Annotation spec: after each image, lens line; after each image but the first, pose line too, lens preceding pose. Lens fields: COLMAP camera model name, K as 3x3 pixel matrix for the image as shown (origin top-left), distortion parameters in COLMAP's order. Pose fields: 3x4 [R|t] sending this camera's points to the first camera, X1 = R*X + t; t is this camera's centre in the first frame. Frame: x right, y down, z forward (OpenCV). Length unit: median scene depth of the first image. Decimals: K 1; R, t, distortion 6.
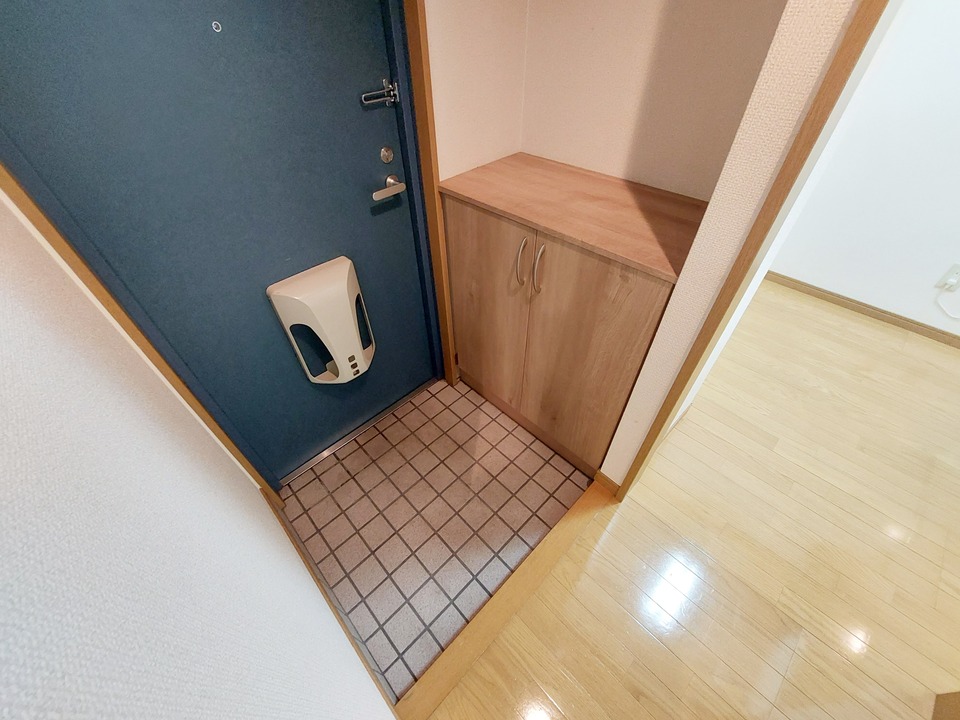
lens RADIAL K [[376.9, 0, 467.2], [0, 376.9, 358.1], [0, 0, 1]] dist [-0.013894, -0.000498]
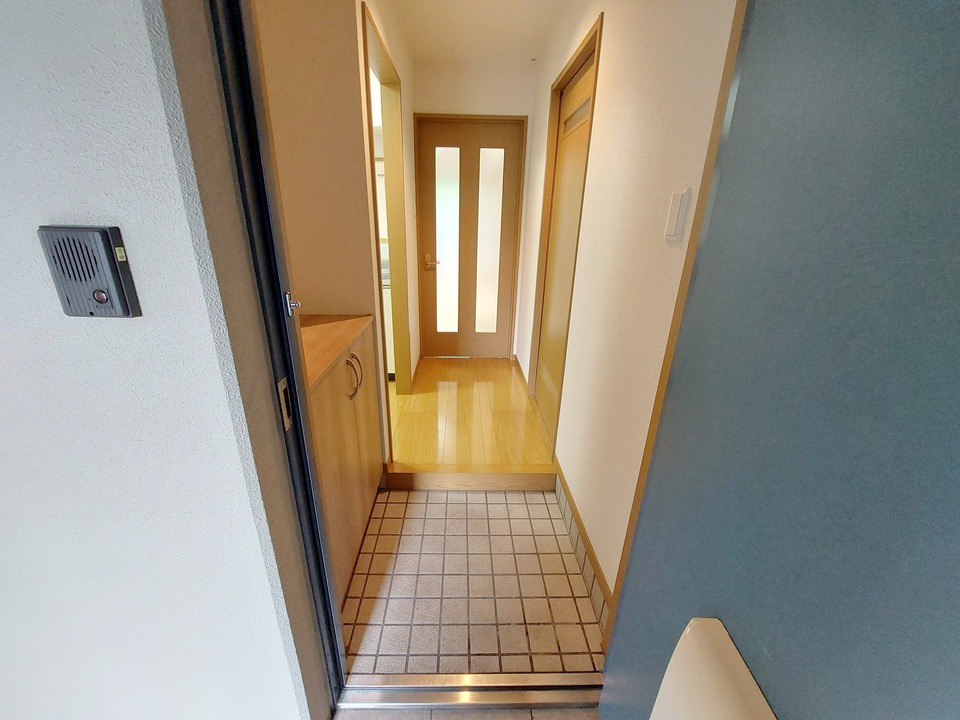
lens RADIAL K [[376.9, 0, 467.2], [0, 376.9, 358.1], [0, 0, 1]] dist [-0.013894, -0.000498]
pose [[-0.739255, -0.212296, 0.639087, -0.710840], [0.475899, 0.506760, 0.718828, -0.788092], [-0.476468, 0.835538, -0.273594, 0.874024]]
